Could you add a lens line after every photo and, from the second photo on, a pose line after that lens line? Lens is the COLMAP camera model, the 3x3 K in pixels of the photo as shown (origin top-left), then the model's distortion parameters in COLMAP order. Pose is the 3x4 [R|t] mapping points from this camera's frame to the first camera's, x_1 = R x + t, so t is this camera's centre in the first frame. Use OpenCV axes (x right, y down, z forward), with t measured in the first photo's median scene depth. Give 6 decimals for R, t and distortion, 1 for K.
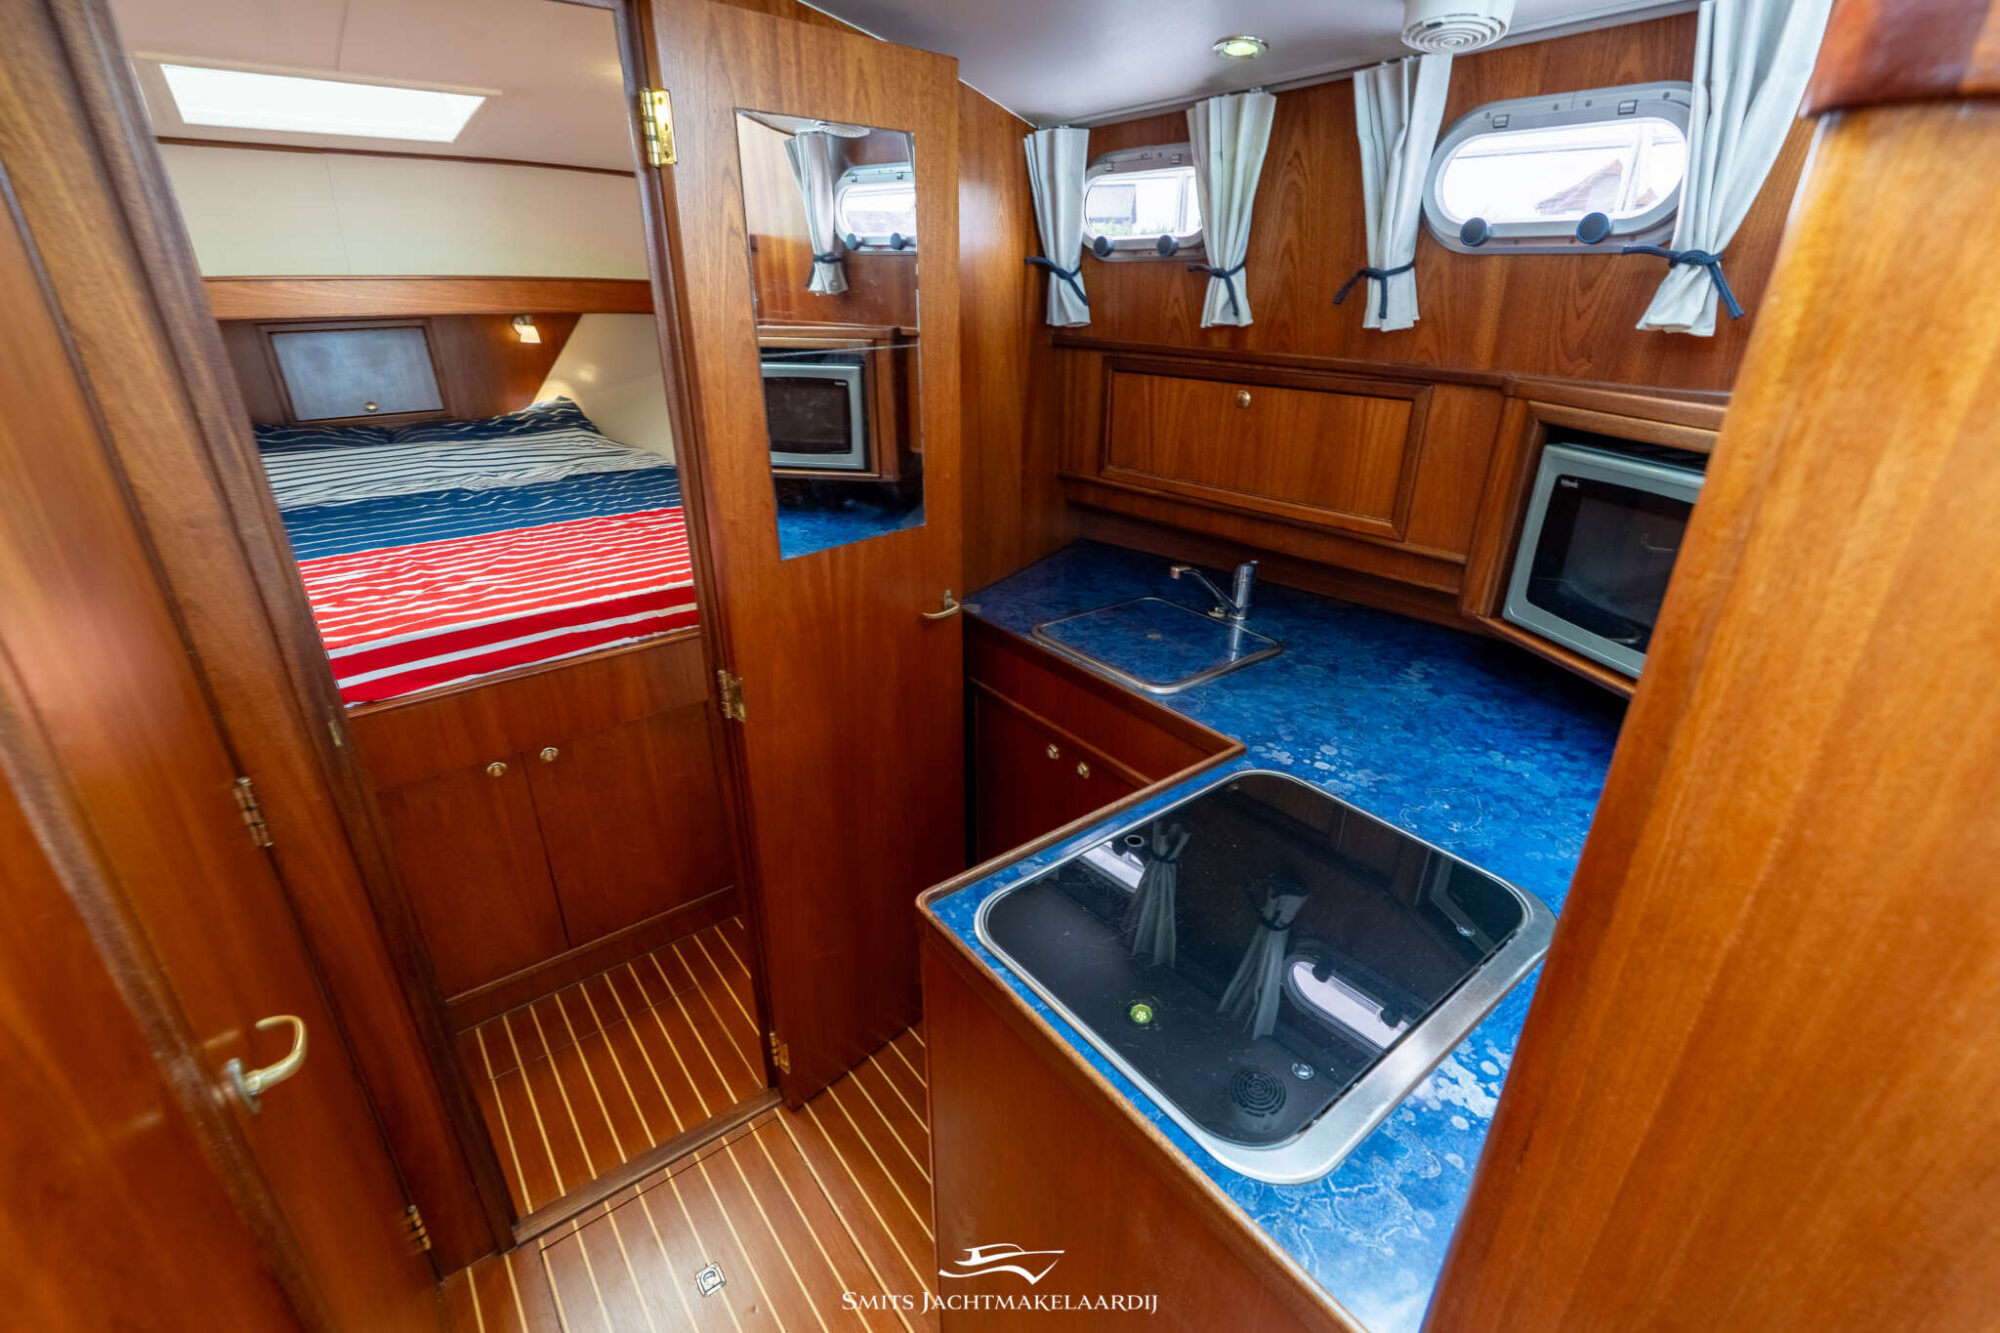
lens RADIAL K [[879.0, 0, 1001.0], [0, 879.0, 667.8], [0, 0, 1]] dist [-0.005616, 0.001473]
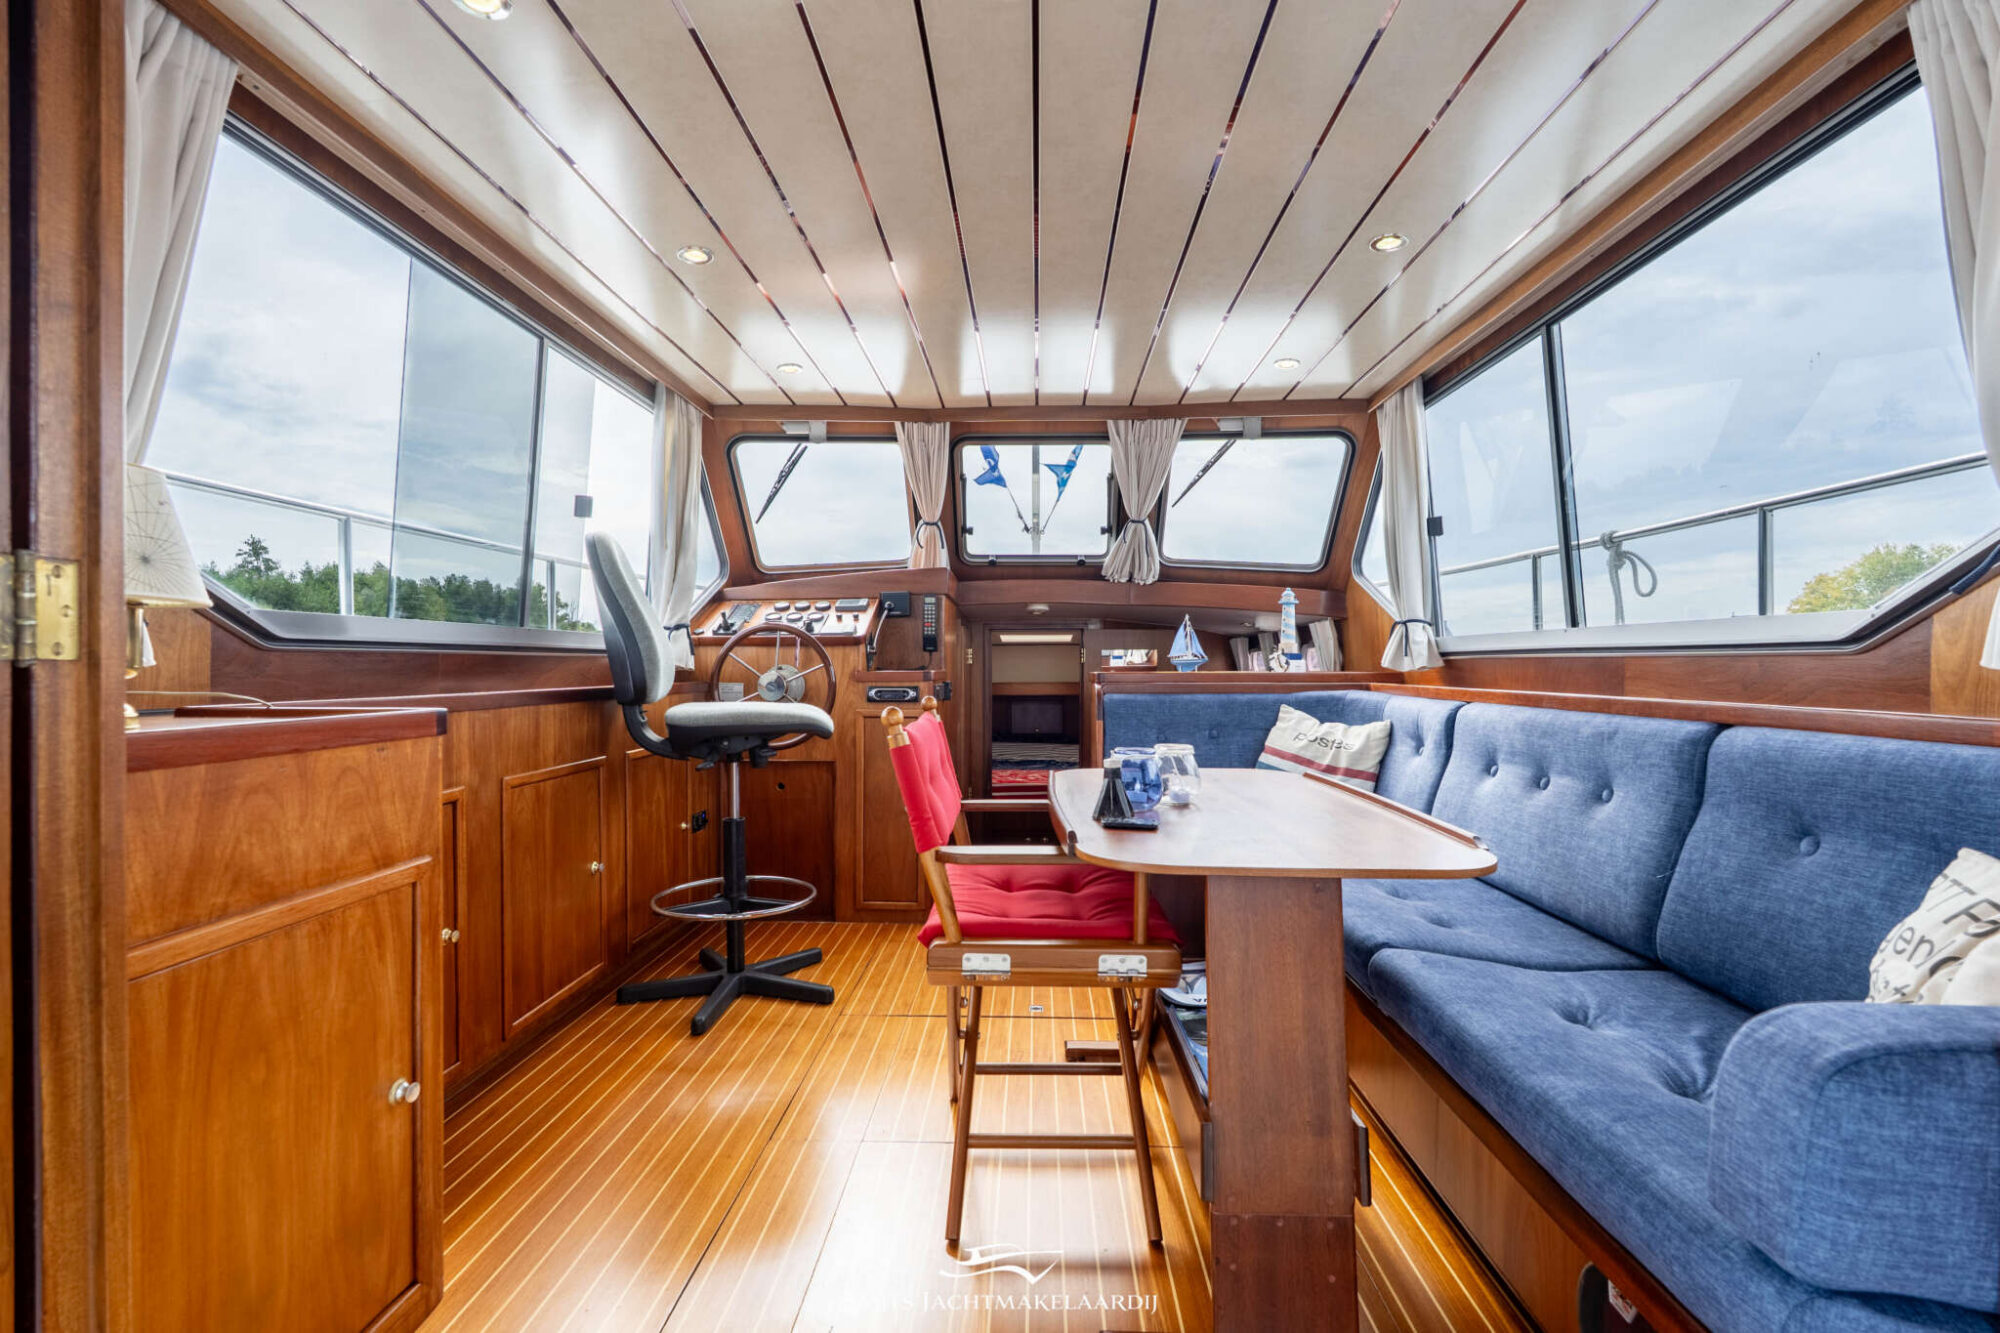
lens RADIAL K [[879.0, 0, 1003.4], [0, 879.0, 669.8], [0, 0, 1]] dist [-0.005616, 0.001473]
pose [[0.767625, -0.000801, -0.640899, 1.359096], [-0.260184, 0.913498, -0.312772, 0.587020], [0.585710, 0.406843, 0.701015, -1.449687]]
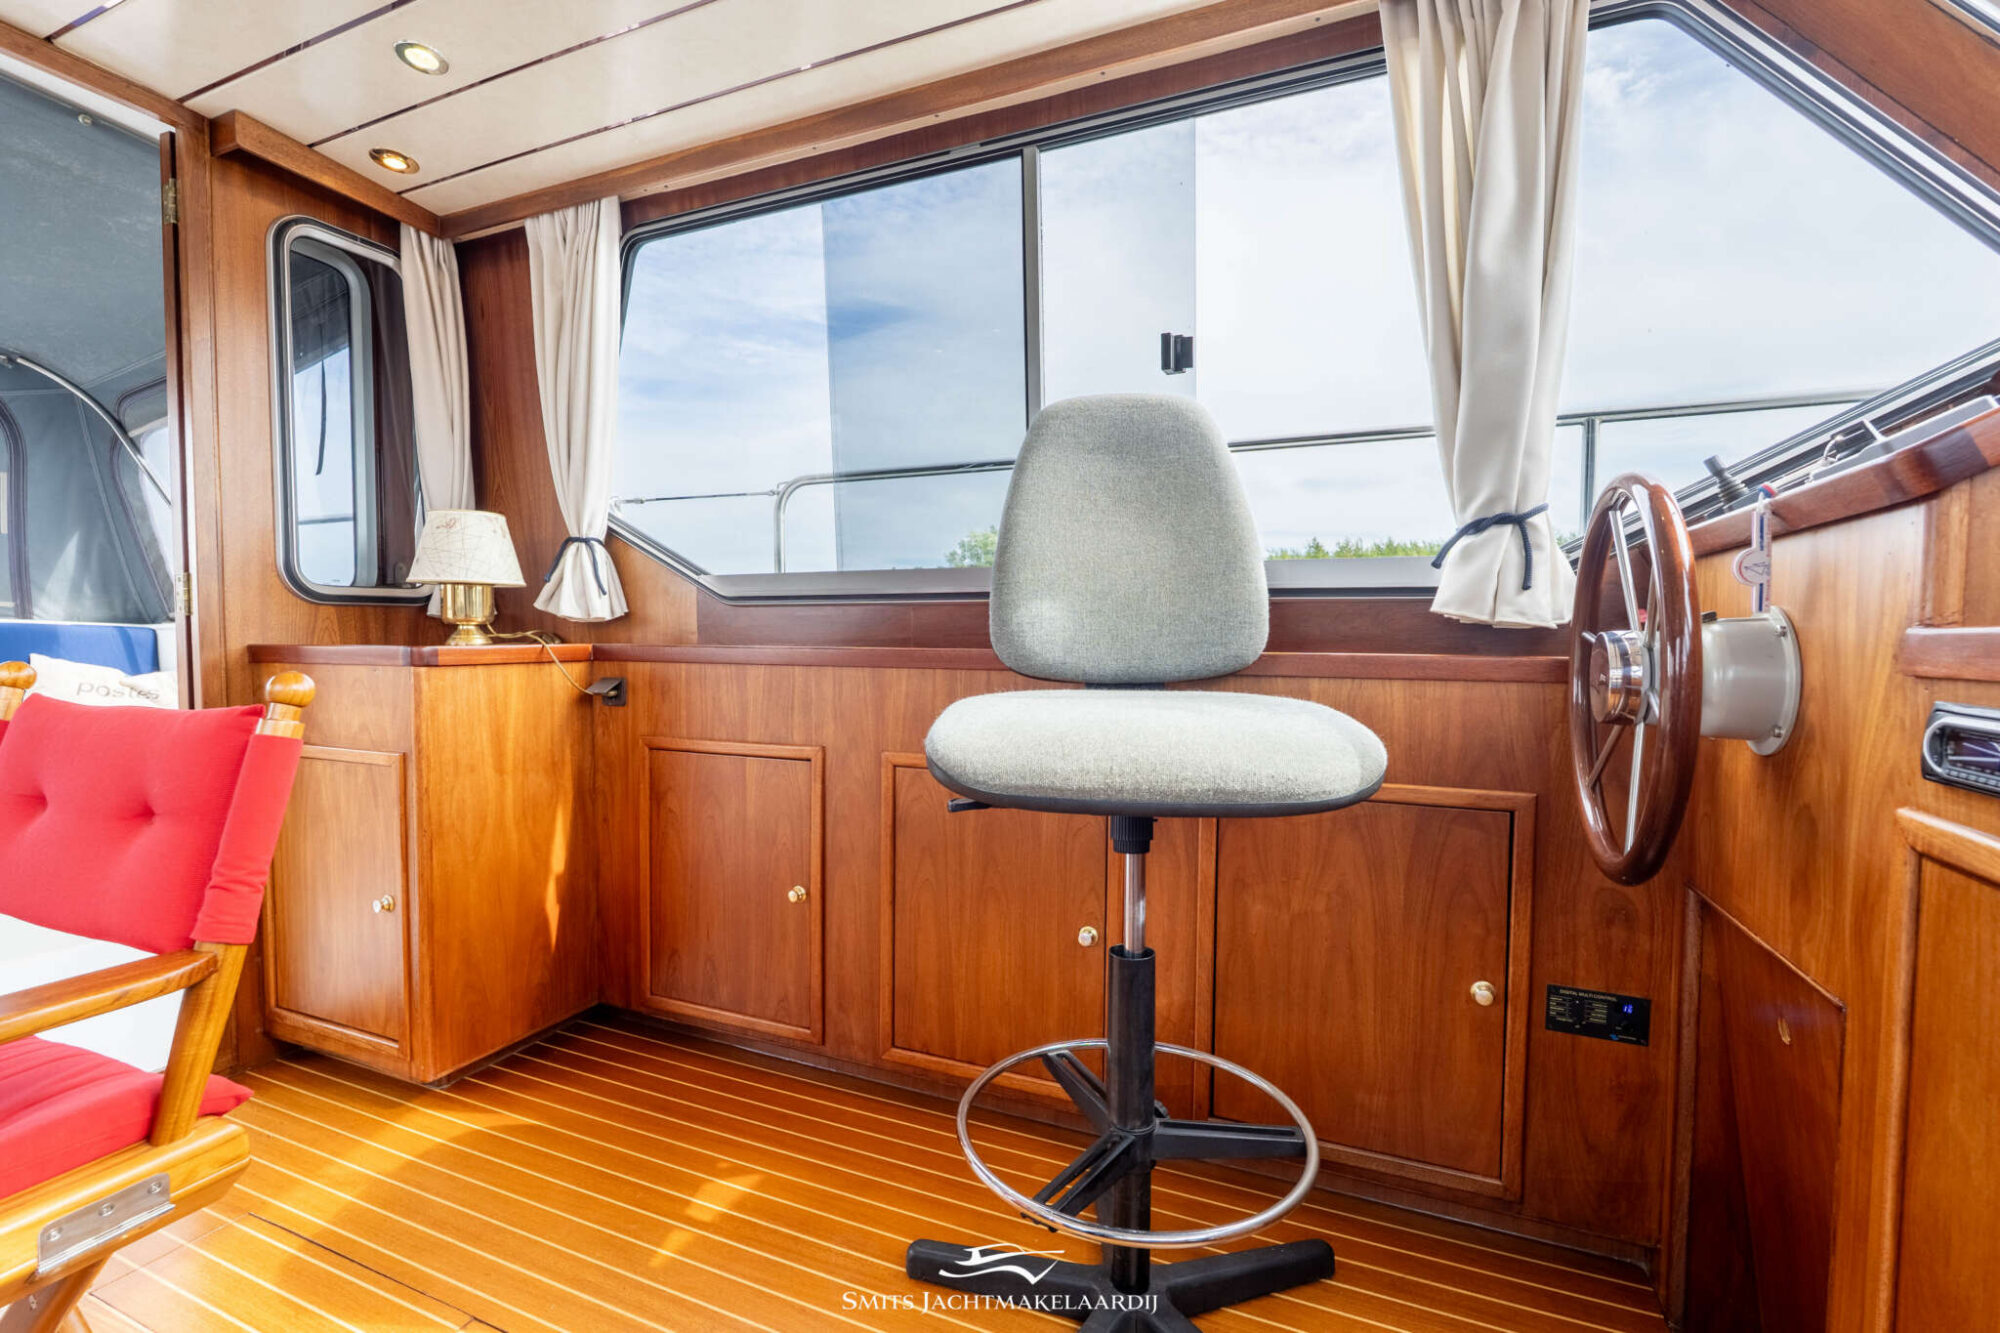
lens RADIAL K [[879.0, 0, 1007.9], [0, 879.0, 665.9], [0, 0, 1]] dist [-0.005616, 0.001473]
pose [[-0.873469, 0.012312, -0.486723, 0.423528], [-0.205776, 0.896671, 0.391966, 0.008404], [0.441257, 0.442526, -0.780681, -0.132150]]
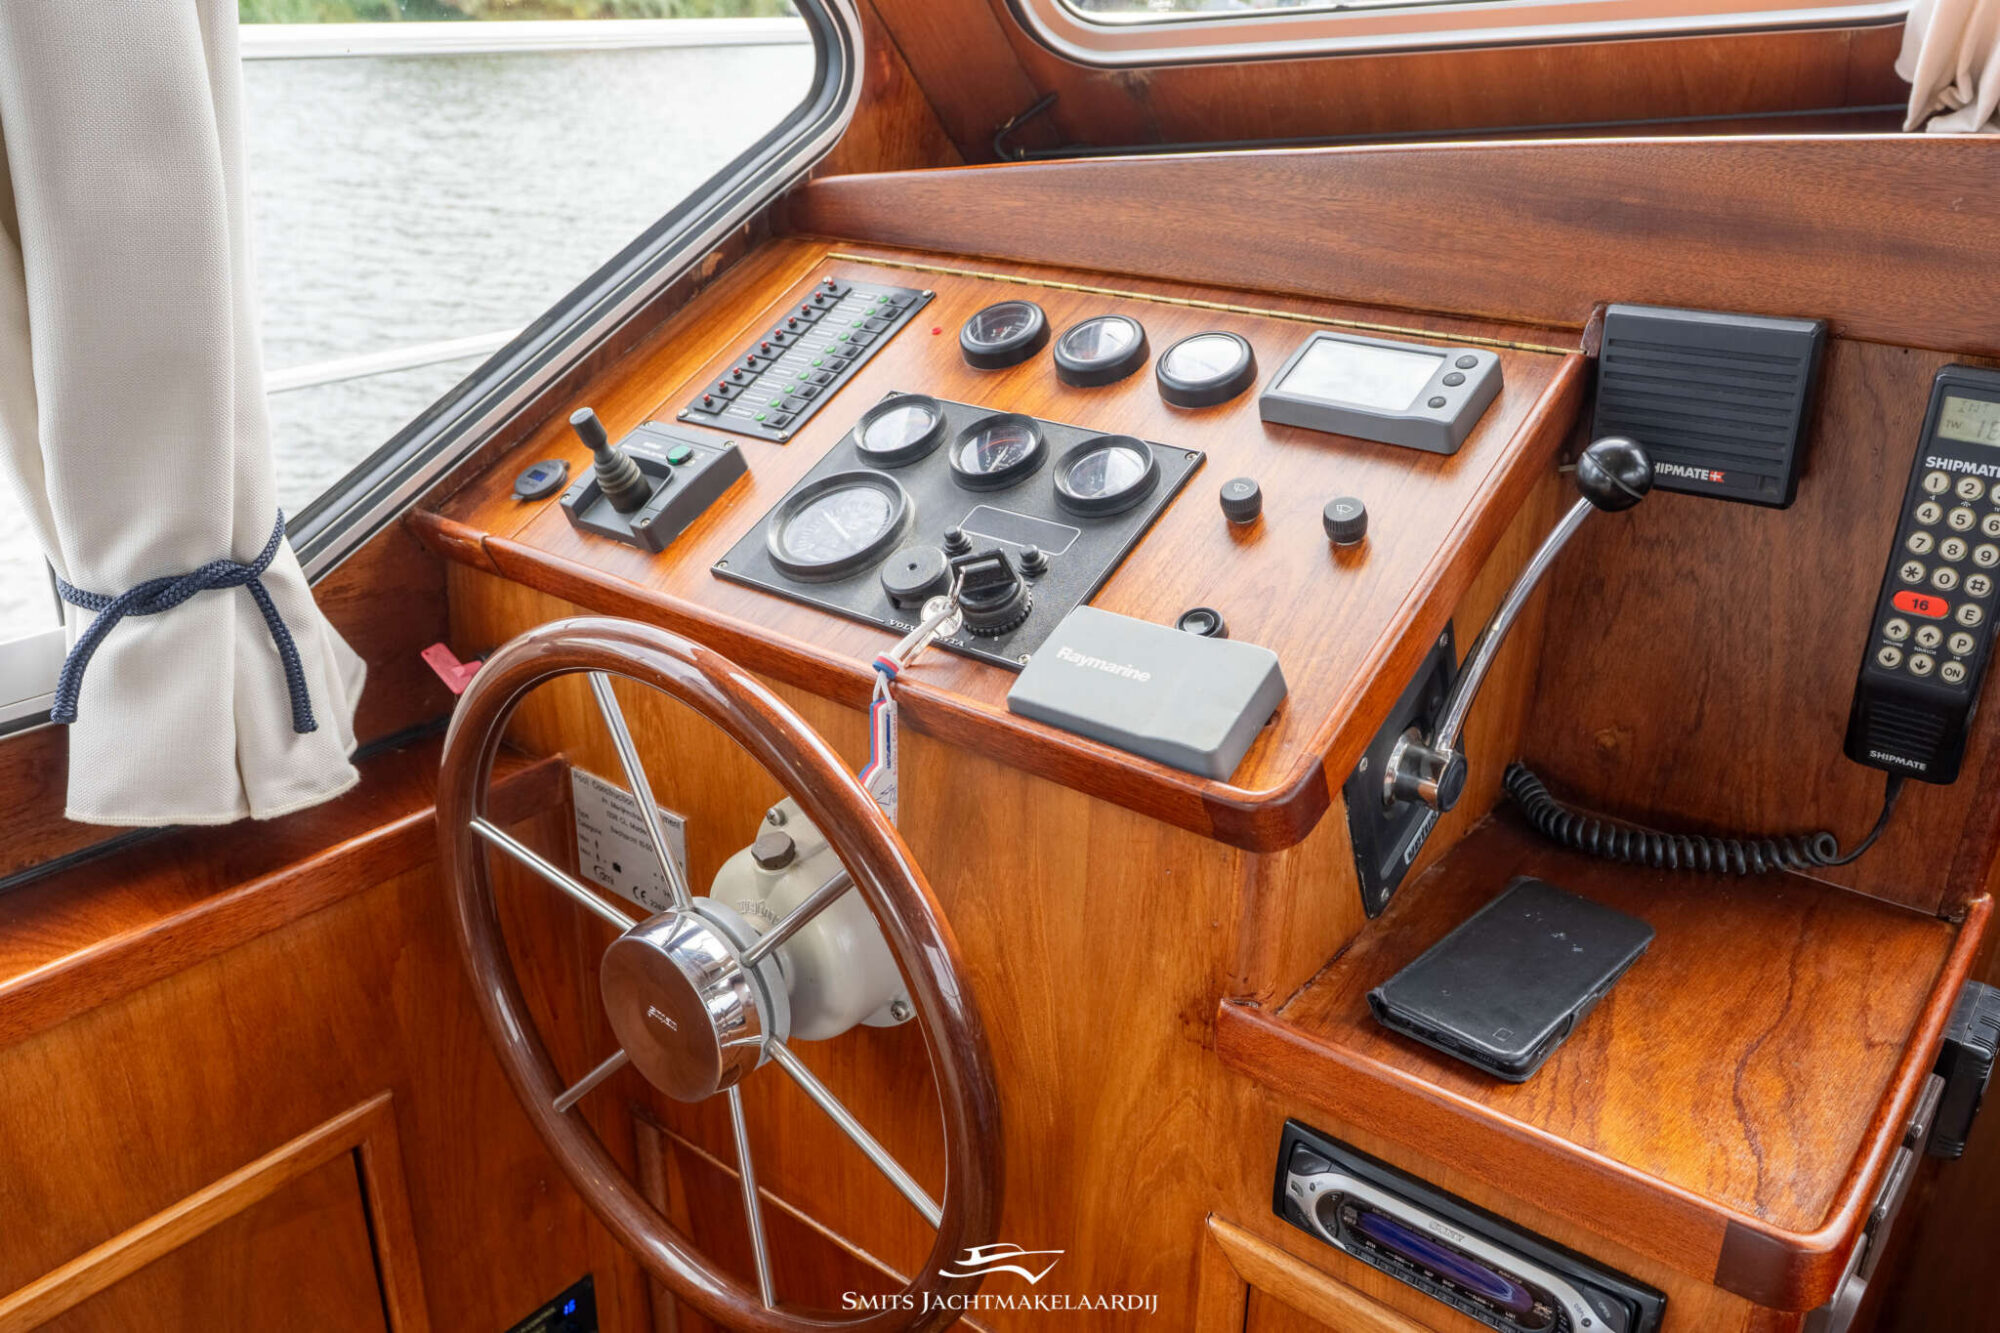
lens RADIAL K [[1563.7, 0, 993.4], [0, 1563.7, 634.4], [0, 0, 1]] dist [-0.003864, 0.009790]
pose [[0.240653, 0.375718, -0.894943, 0.231761], [-0.410852, 0.874794, 0.256779, -0.128583], [0.879367, 0.305894, 0.364886, -0.547081]]
